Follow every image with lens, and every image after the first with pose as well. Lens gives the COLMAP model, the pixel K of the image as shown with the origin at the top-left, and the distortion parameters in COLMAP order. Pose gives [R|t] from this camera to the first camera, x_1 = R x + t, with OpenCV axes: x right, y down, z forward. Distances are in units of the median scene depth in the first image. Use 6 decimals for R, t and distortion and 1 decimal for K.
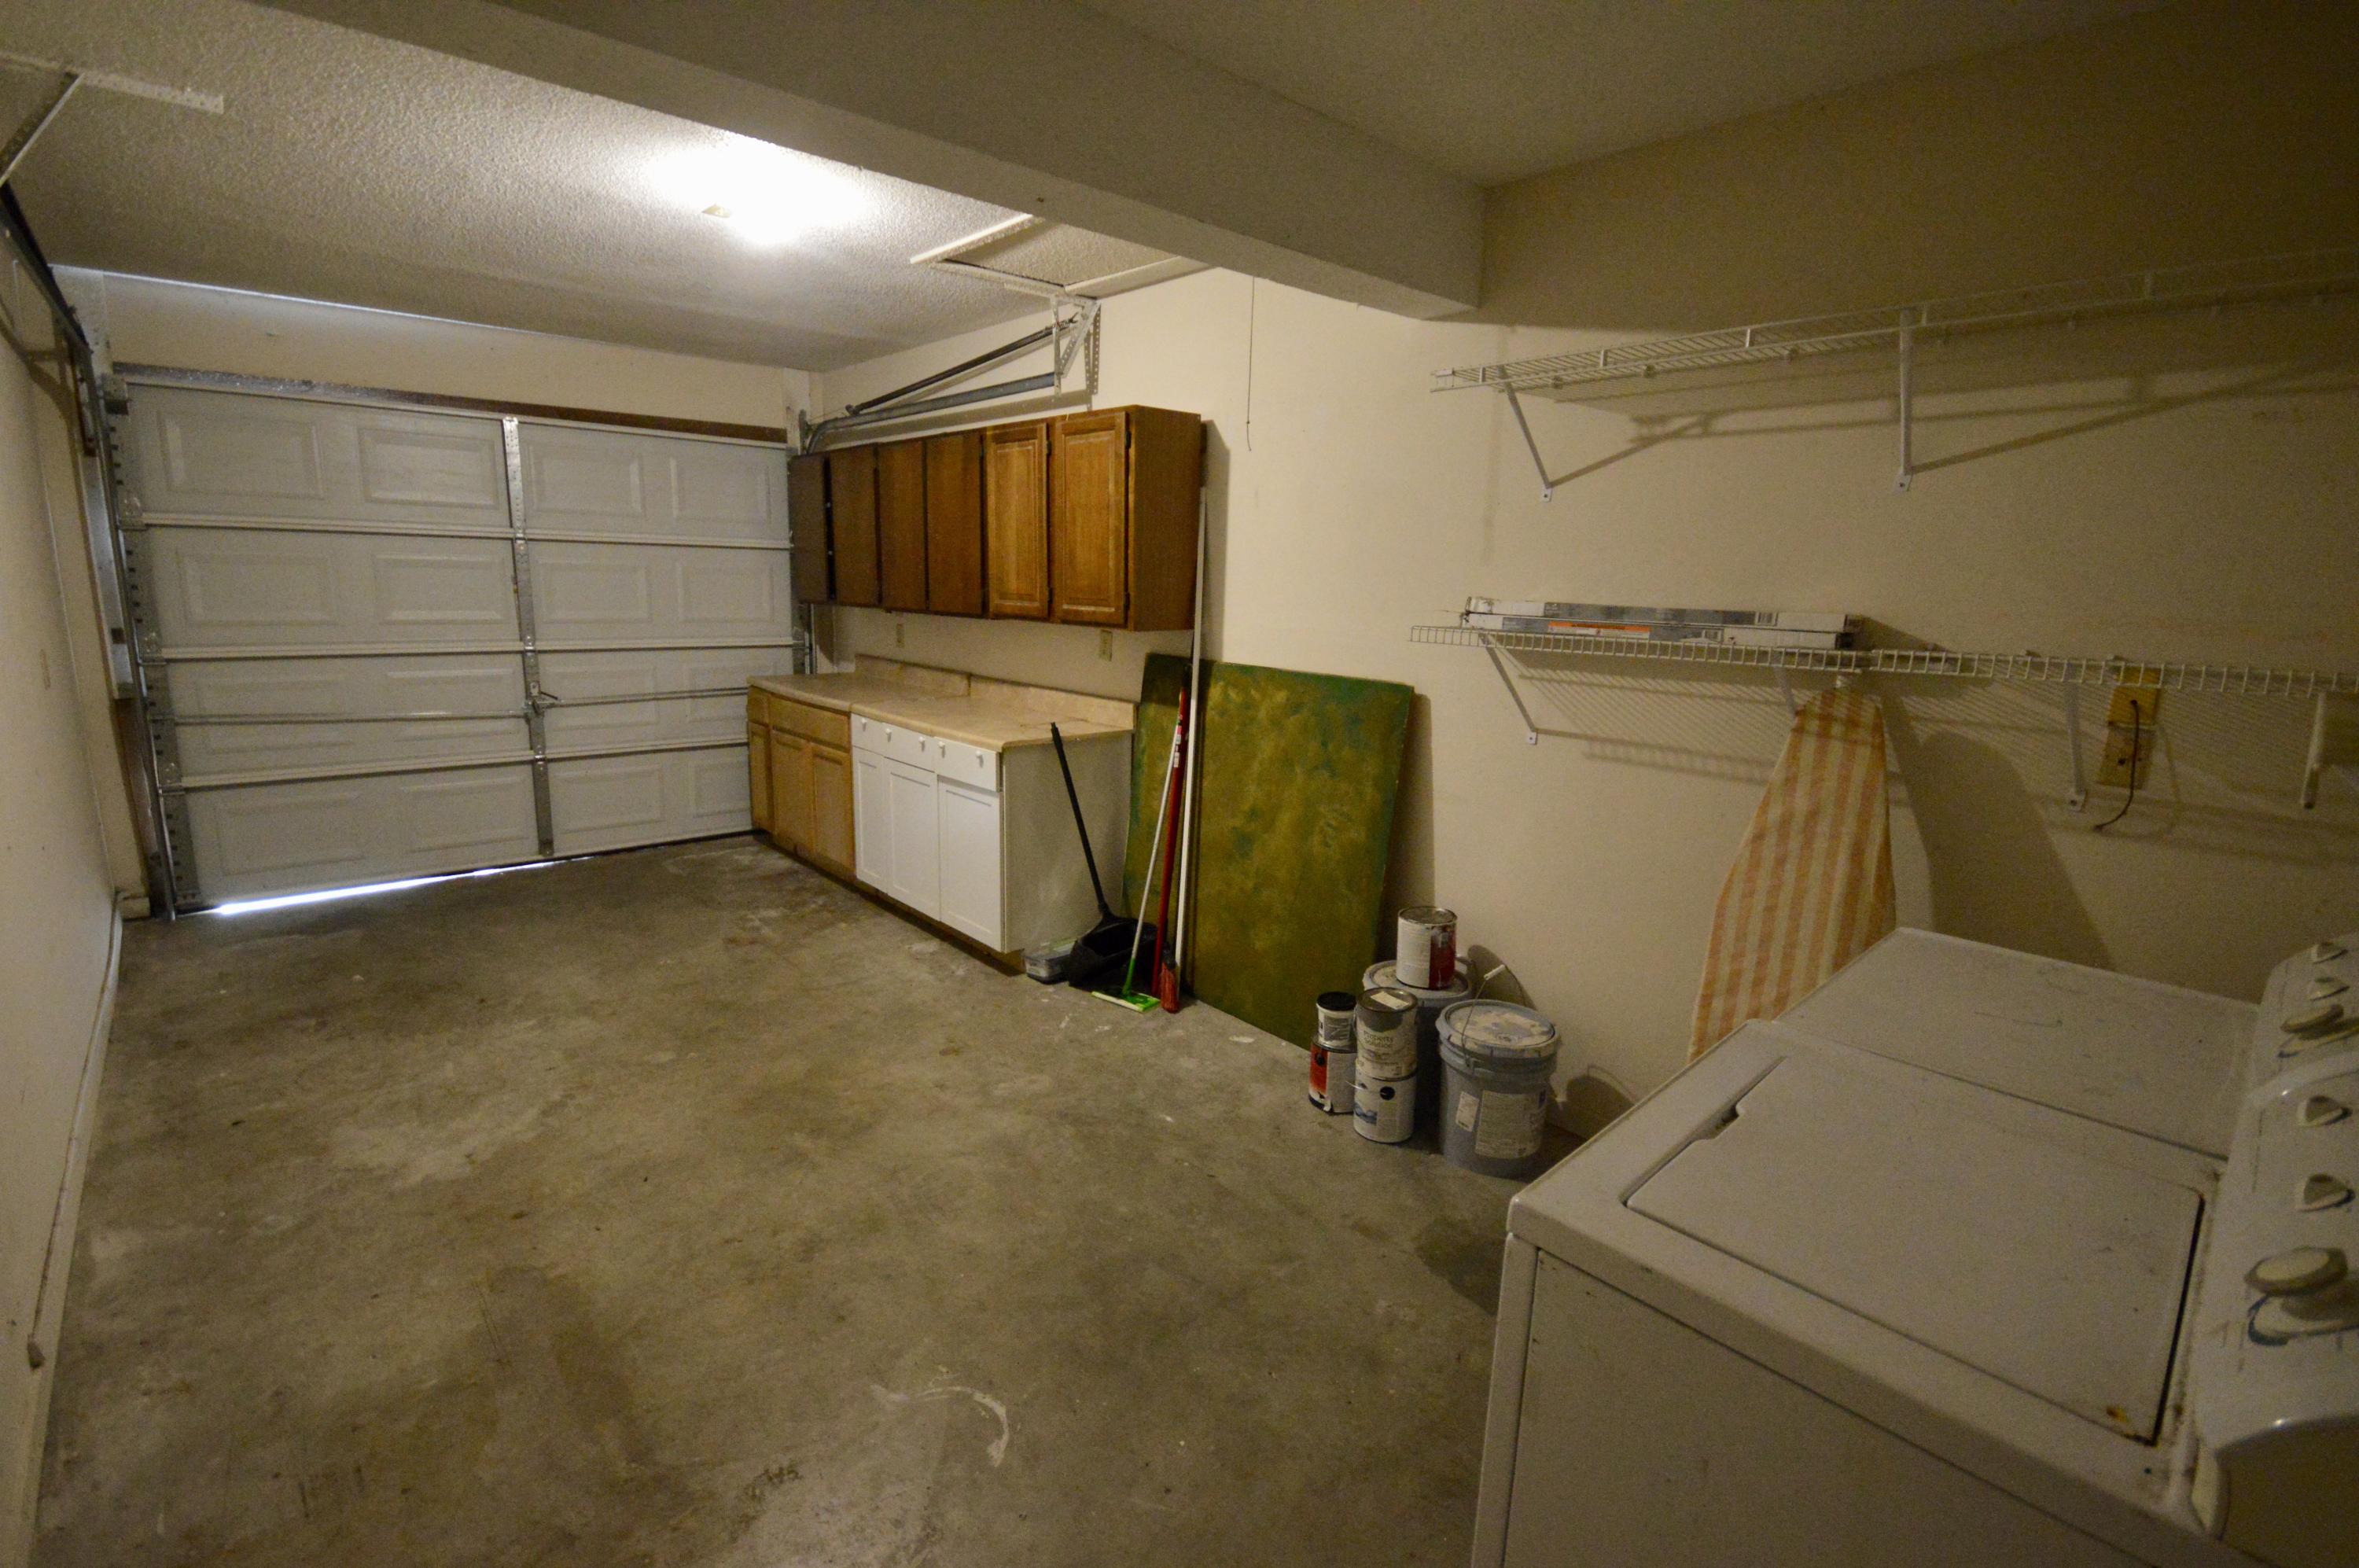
lens RADIAL K [[1049.0, 0, 1179.5], [0, 1049.0, 784.0], [0, 0, 1]] dist [0.000055, 0.000203]
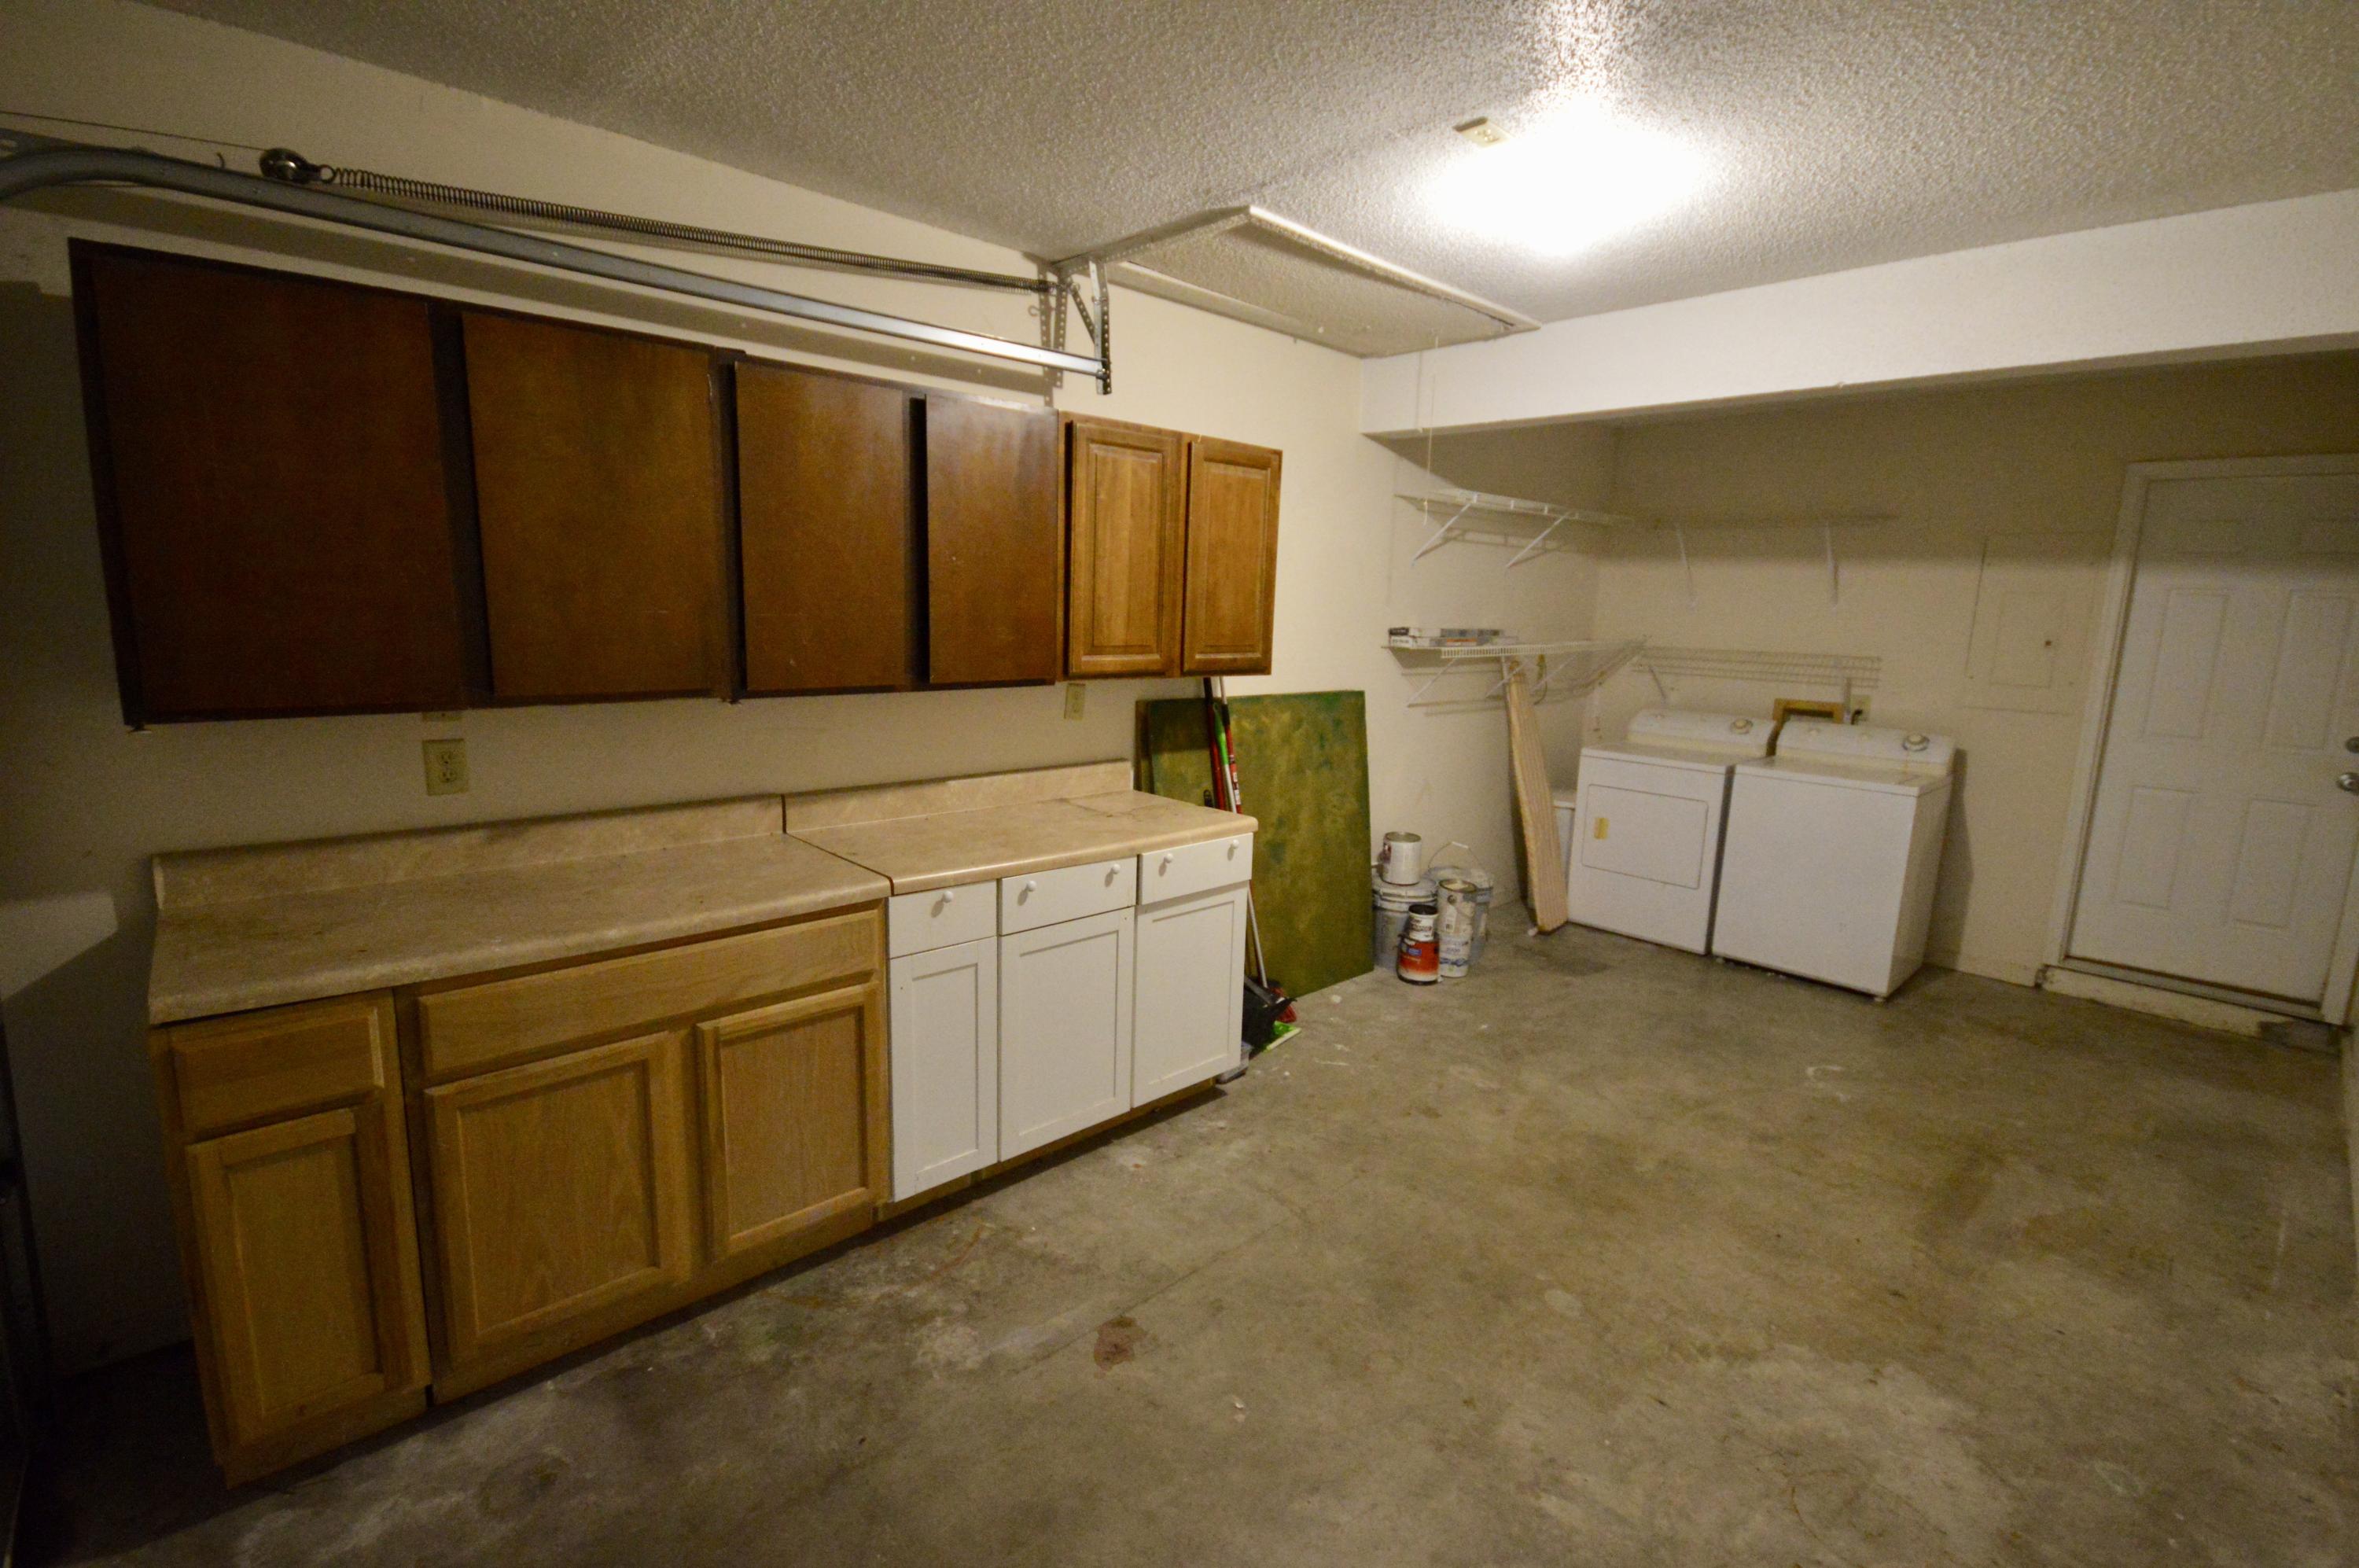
lens RADIAL K [[1021.7, 0, 1179.5], [0, 1021.7, 784.0], [0, 0, 1]] dist [-0.001282, -0.000832]
pose [[-0.001622, -0.200372, 0.979719, -1.053889], [0.170723, 0.965281, 0.197702, -0.261137], [-0.985318, 0.167581, 0.032643, 1.108498]]
